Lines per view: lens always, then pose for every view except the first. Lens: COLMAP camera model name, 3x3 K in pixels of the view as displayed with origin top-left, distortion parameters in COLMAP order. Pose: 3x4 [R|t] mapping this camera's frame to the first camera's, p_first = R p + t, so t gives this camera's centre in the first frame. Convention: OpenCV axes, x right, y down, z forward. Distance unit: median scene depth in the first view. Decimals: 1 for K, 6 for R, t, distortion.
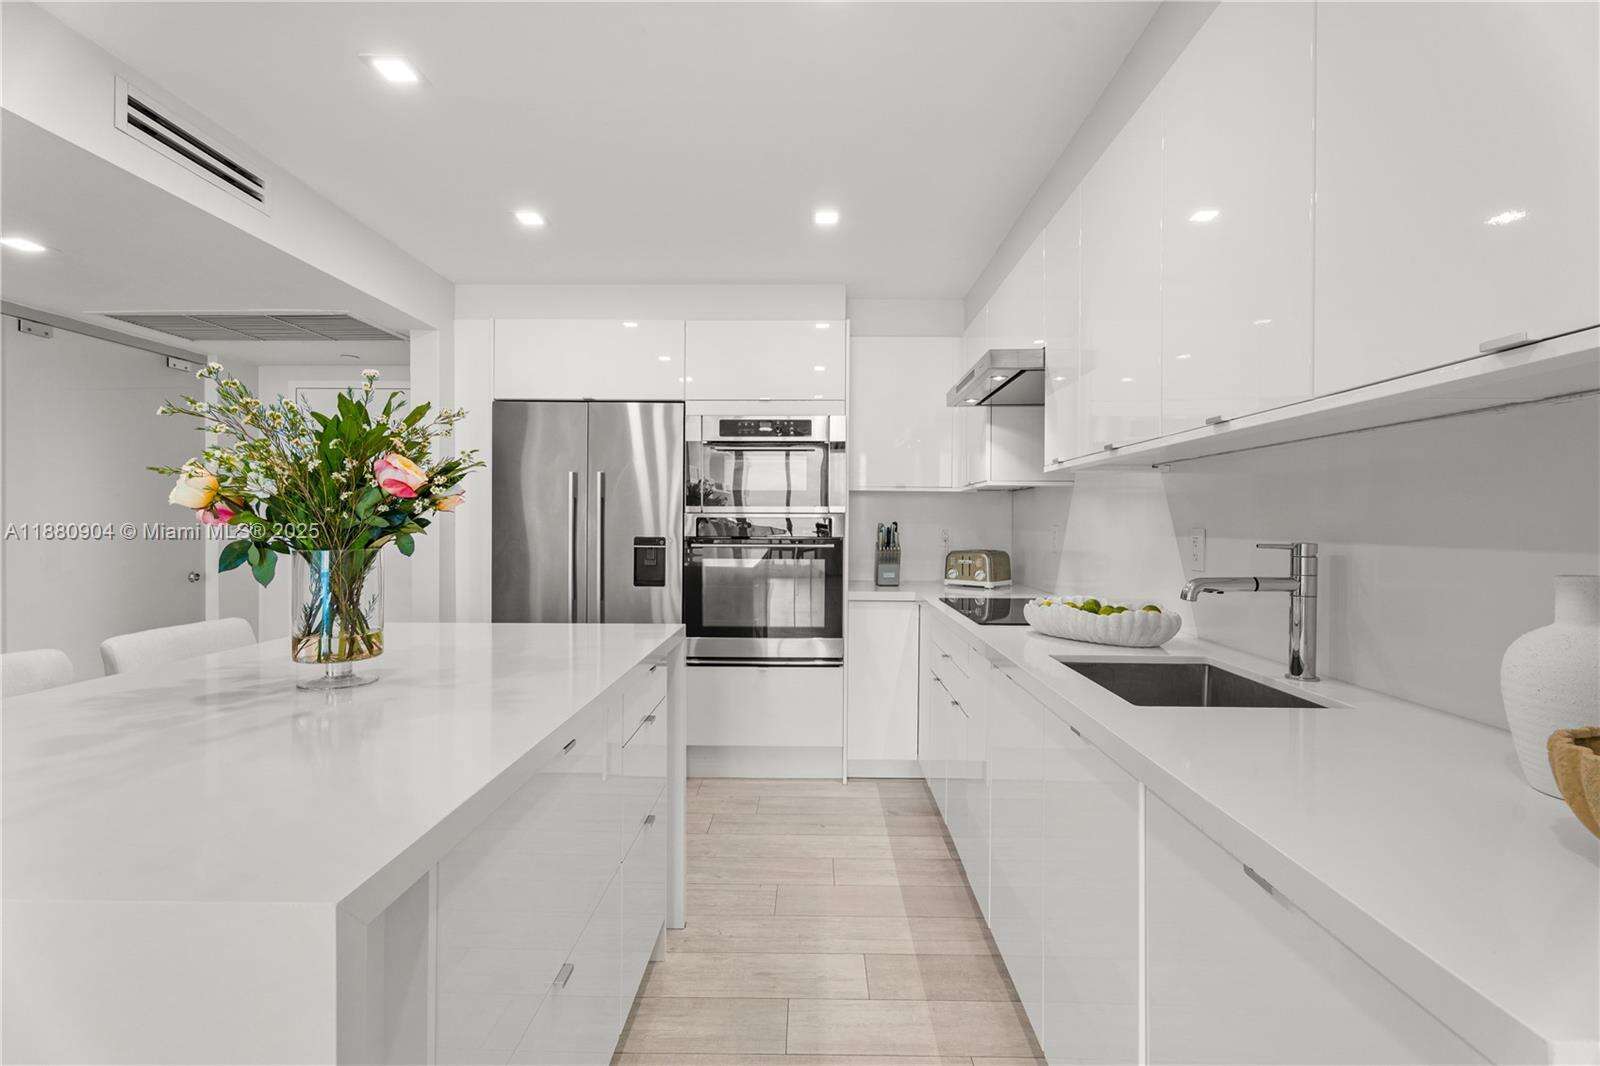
lens RADIAL K [[722.7, 0, 800.0], [0, 722.7, 533.0], [0, 0, 1]] dist [0.000243, 0.000147]
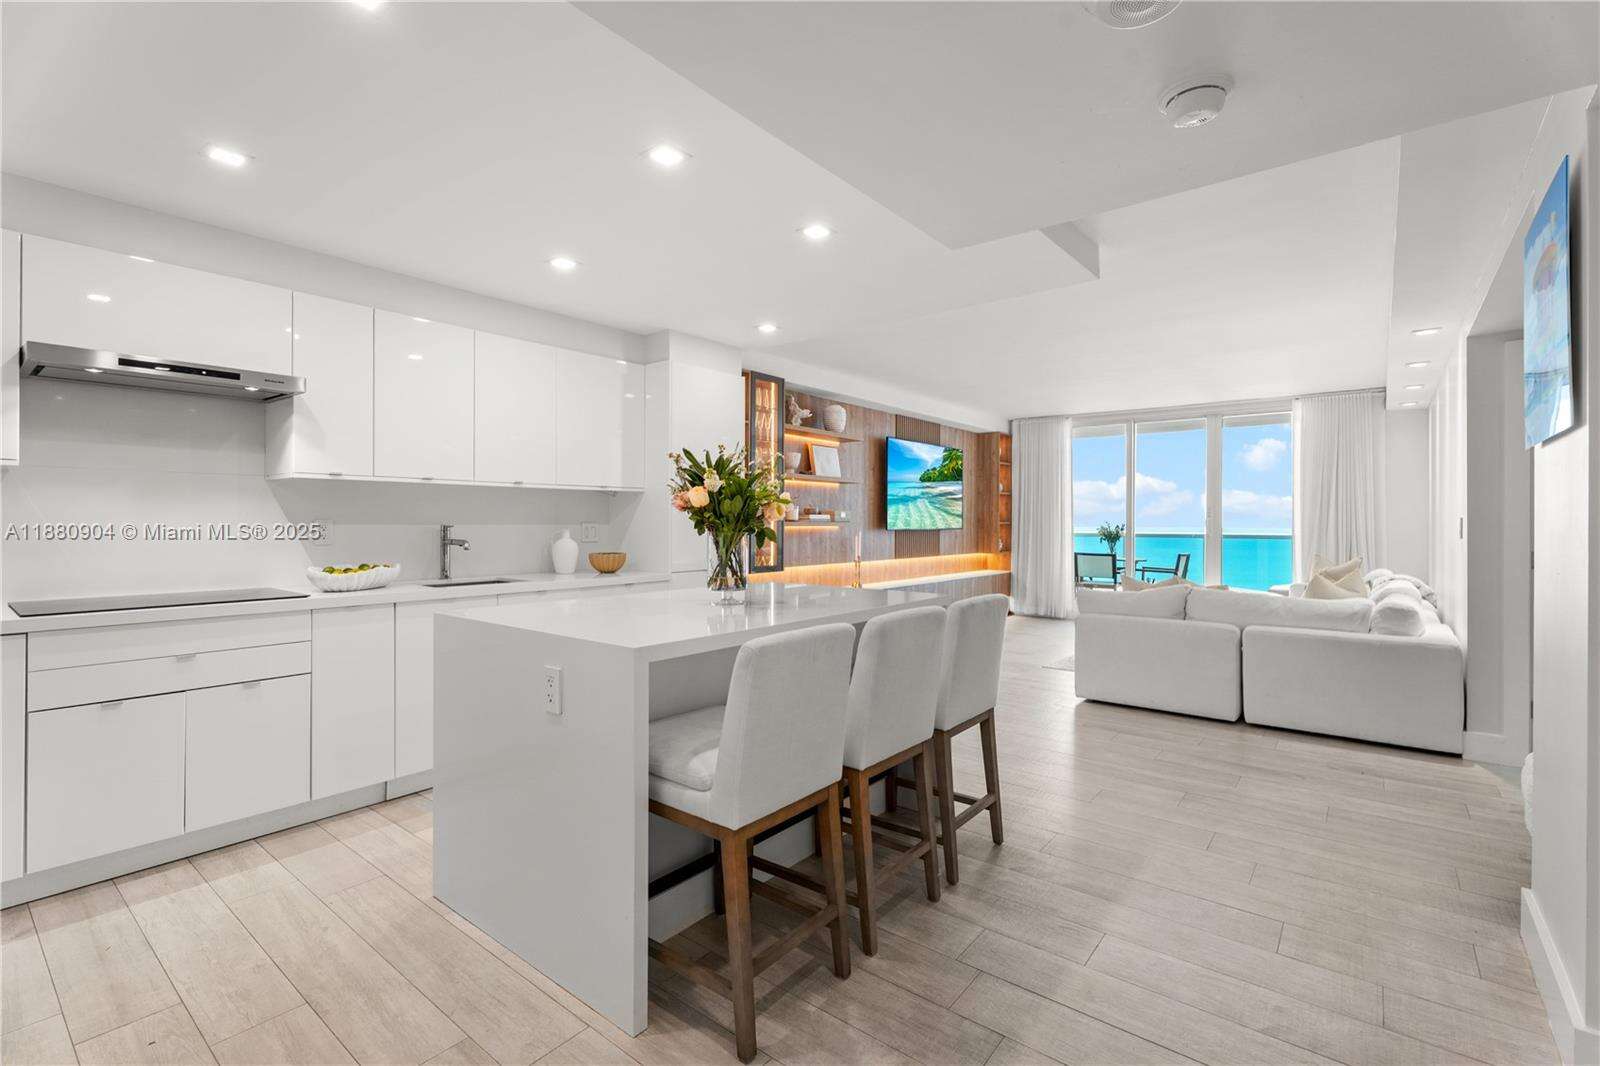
lens RADIAL K [[736.4, 0, 800.0], [0, 736.4, 533.0], [0, 0, 1]] dist [-0.000647, -0.000011]
pose [[-0.794003, -0.019600, 0.607598, -0.825706], [-0.003594, 0.999614, 0.027550, -0.014652], [-0.607903, 0.019691, -0.793767, 1.027245]]
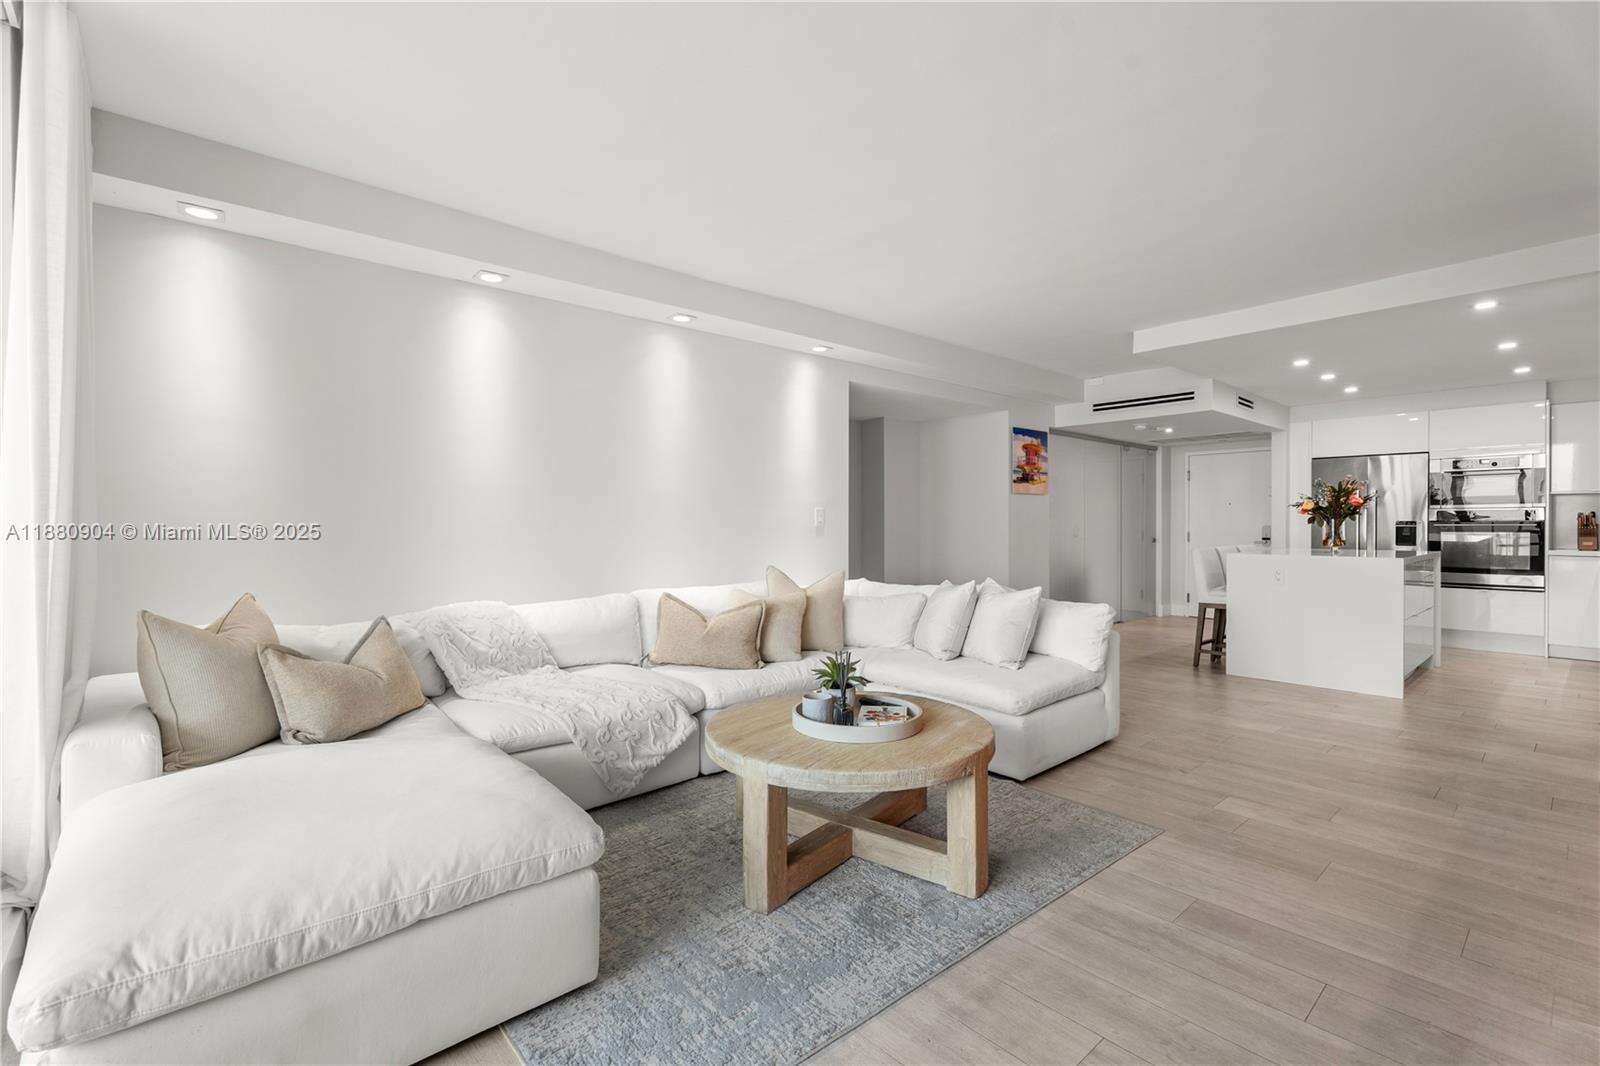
lens RADIAL K [[722.7, 0, 800.0], [0, 722.7, 533.0], [0, 0, 1]] dist [0.000243, 0.000147]
pose [[0.684978, -0.001185, -0.728562, 0.111296], [-0.002773, 0.999987, -0.004234, 0.055087], [0.728558, 0.004920, 0.684966, -1.738399]]
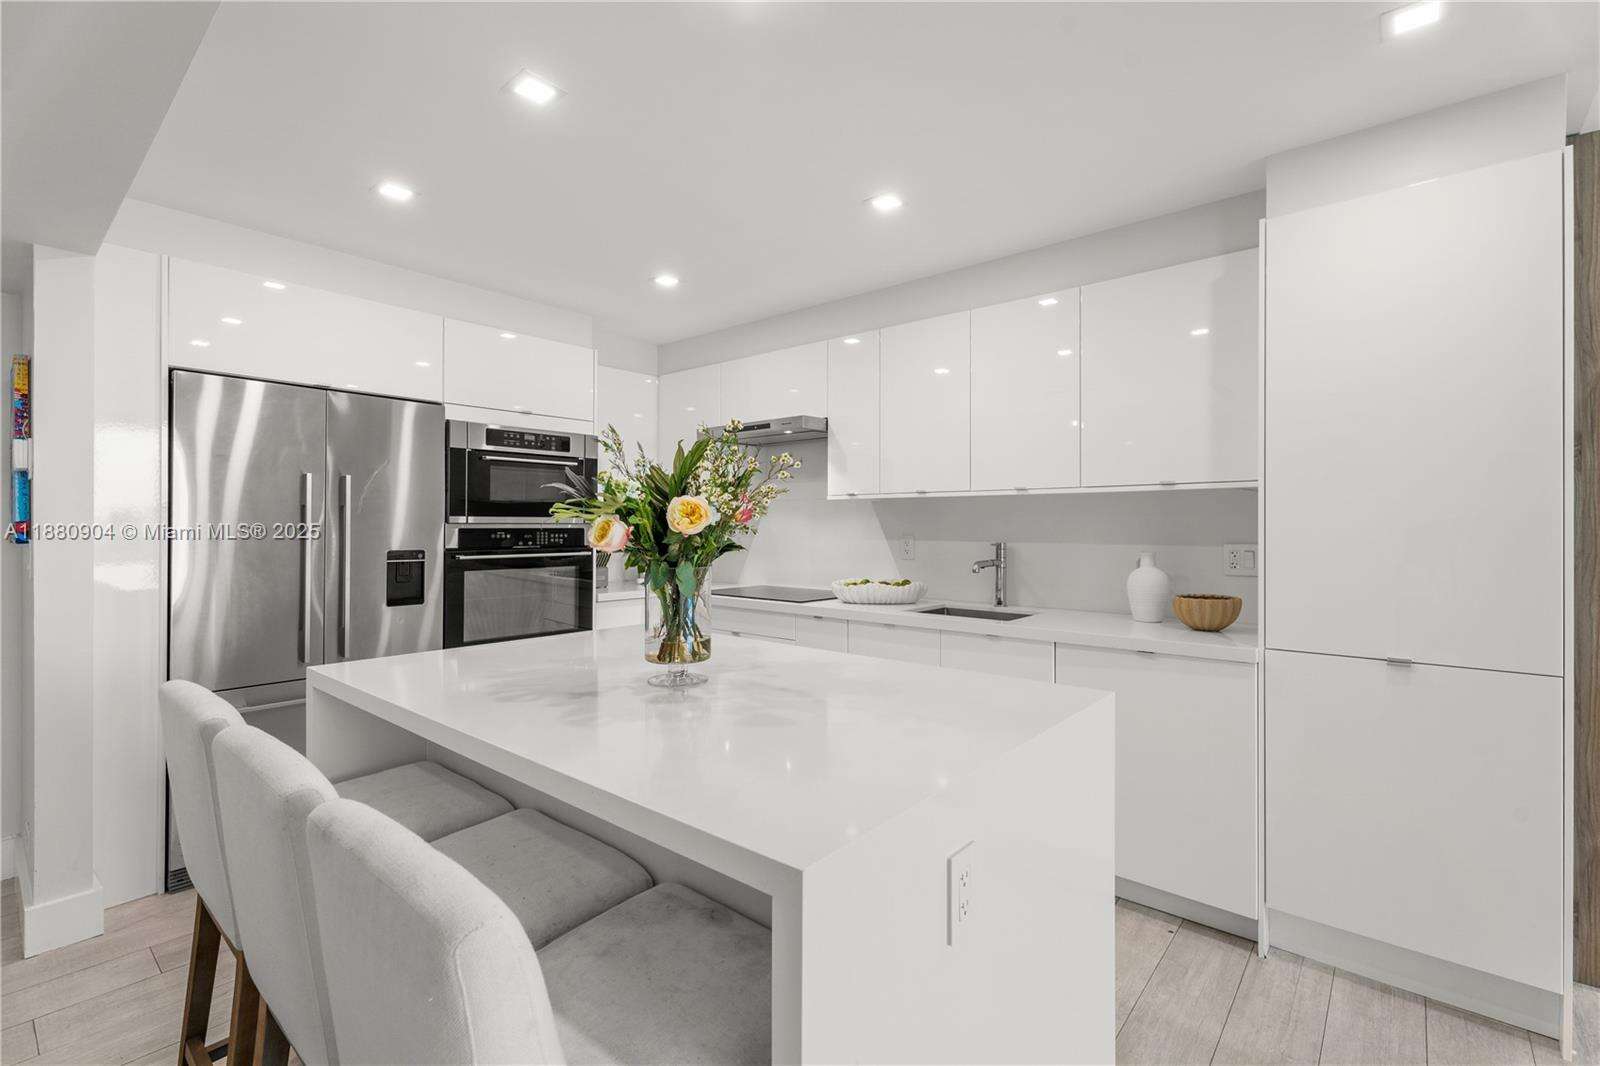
lens RADIAL K [[722.7, 0, 800.0], [0, 722.7, 533.0], [0, 0, 1]] dist [0.000243, 0.000147]
pose [[0.634353, -0.014700, 0.772904, -0.600219], [0.011481, 0.999888, 0.009595, -0.019373], [-0.772958, 0.002787, 0.634451, 0.051120]]
